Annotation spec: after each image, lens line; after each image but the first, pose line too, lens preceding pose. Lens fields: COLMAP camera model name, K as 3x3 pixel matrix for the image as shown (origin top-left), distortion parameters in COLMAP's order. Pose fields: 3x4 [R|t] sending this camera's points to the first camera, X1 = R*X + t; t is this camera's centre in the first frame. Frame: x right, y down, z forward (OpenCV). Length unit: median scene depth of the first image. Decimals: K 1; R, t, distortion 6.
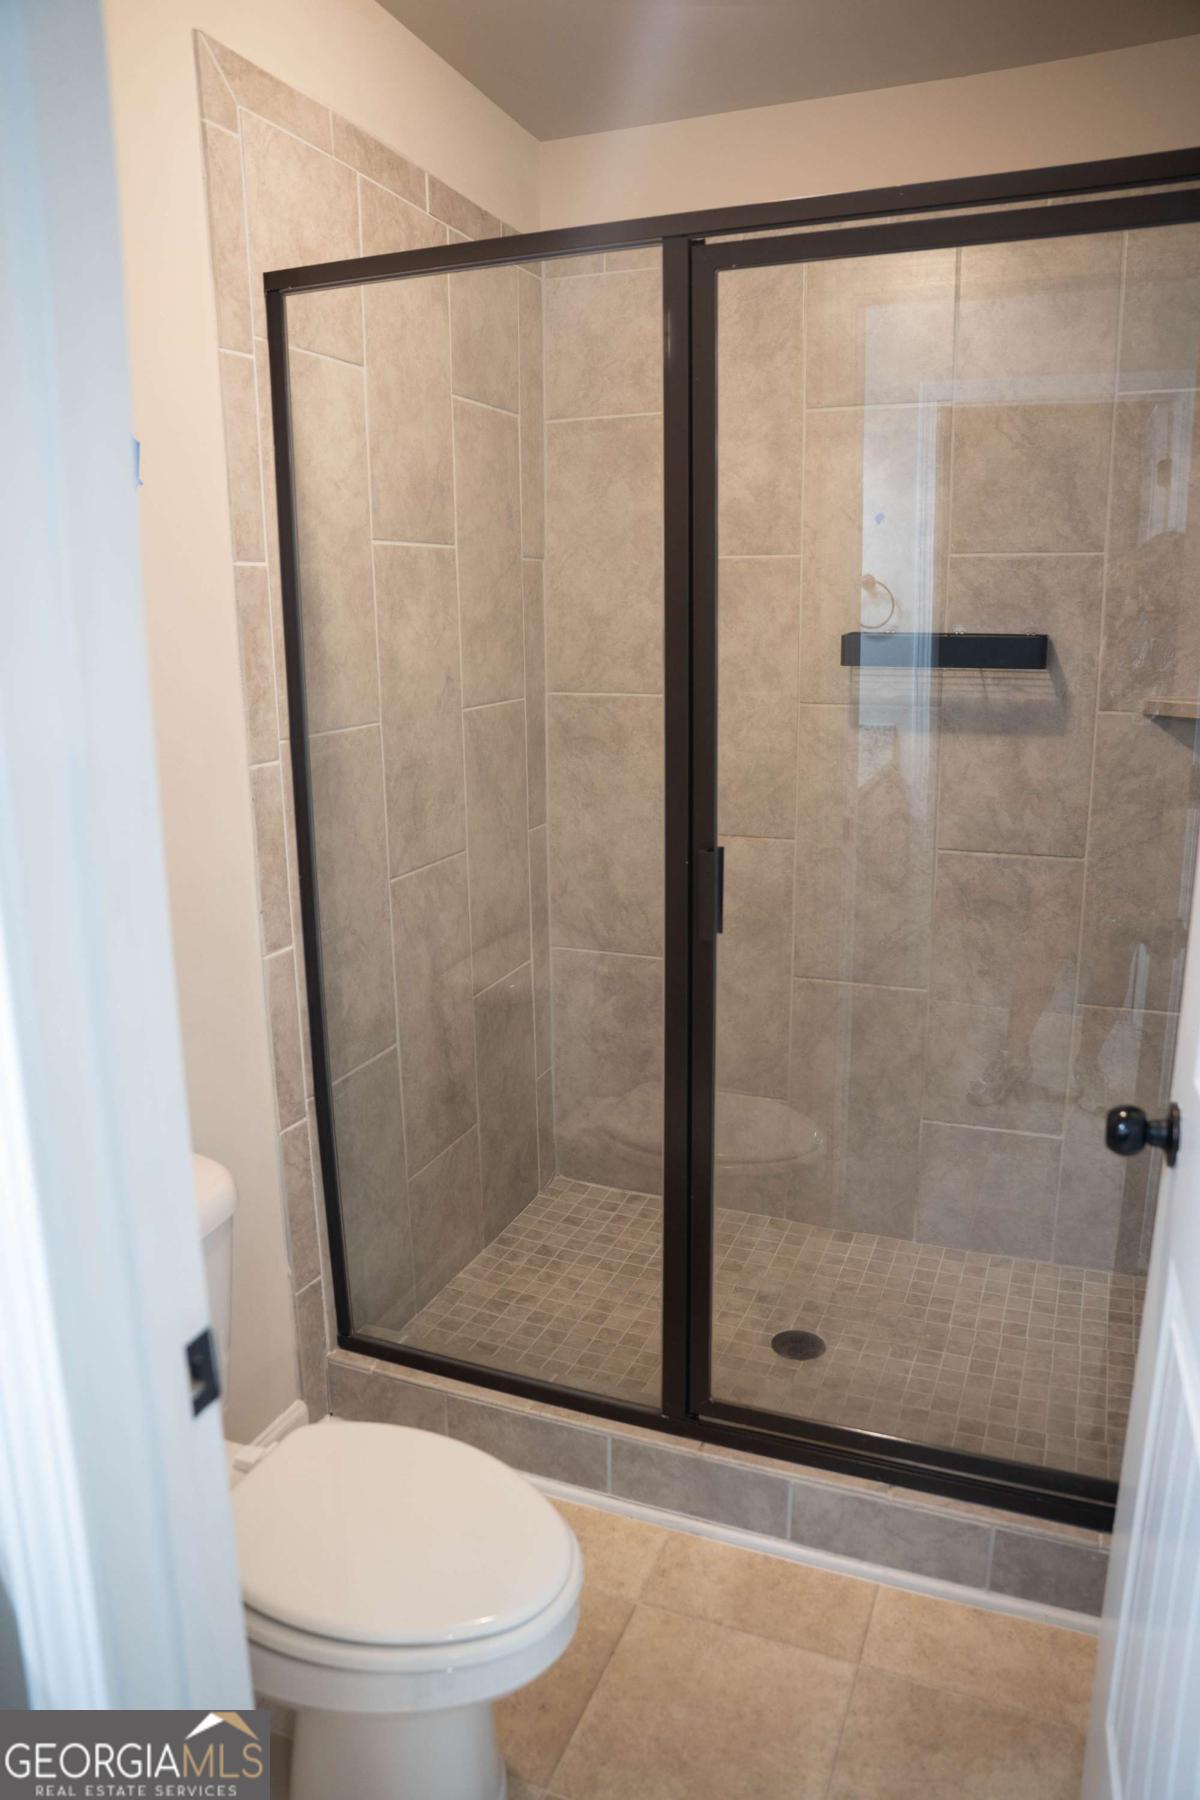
lens RADIAL K [[1204.1, 0, 613.3], [0, 1204.1, 898.2], [0, 0, 1]] dist [-0.126337, 0.088591]
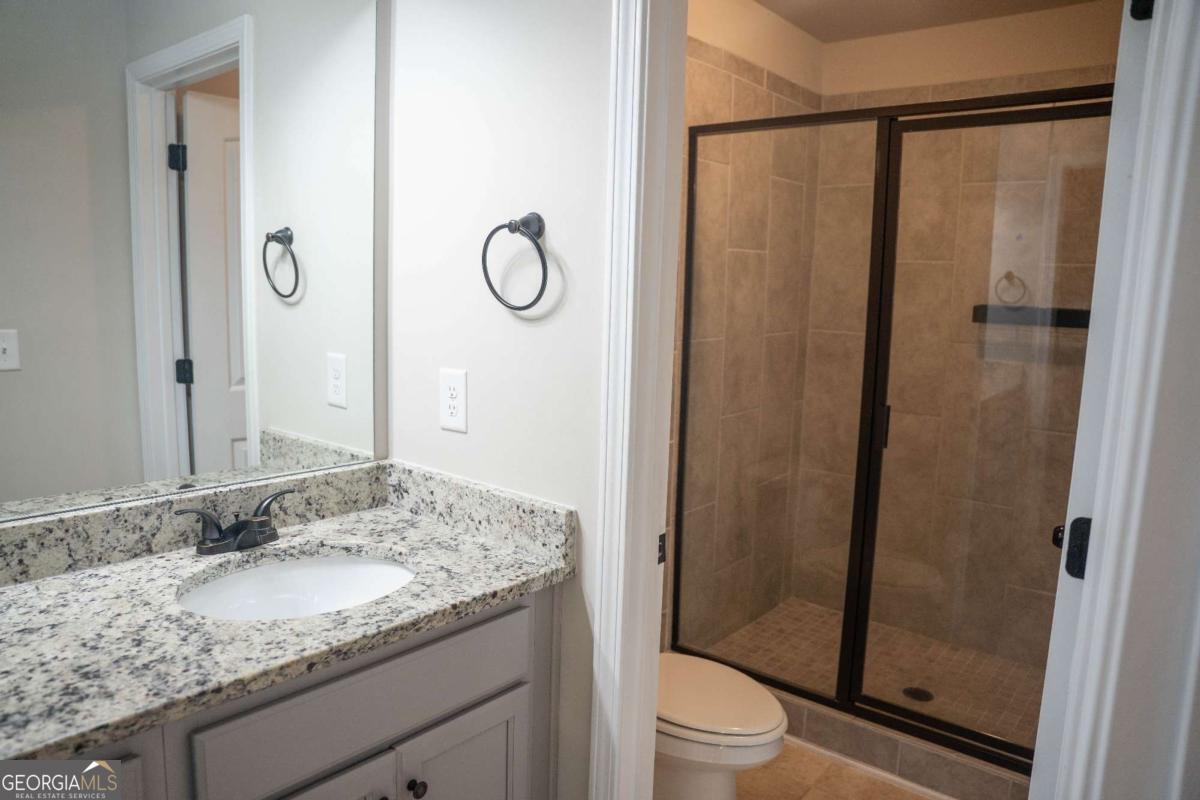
lens RADIAL K [[802.8, 0, 600.0], [0, 802.8, 400.0], [0, 0, 1]] dist [-0.126337, 0.088591]
pose [[0.950033, 0.076887, -0.302533, 0.019988], [-0.102317, 0.992349, -0.069100, 0.063770], [0.294906, 0.096602, 0.950631, -0.294753]]
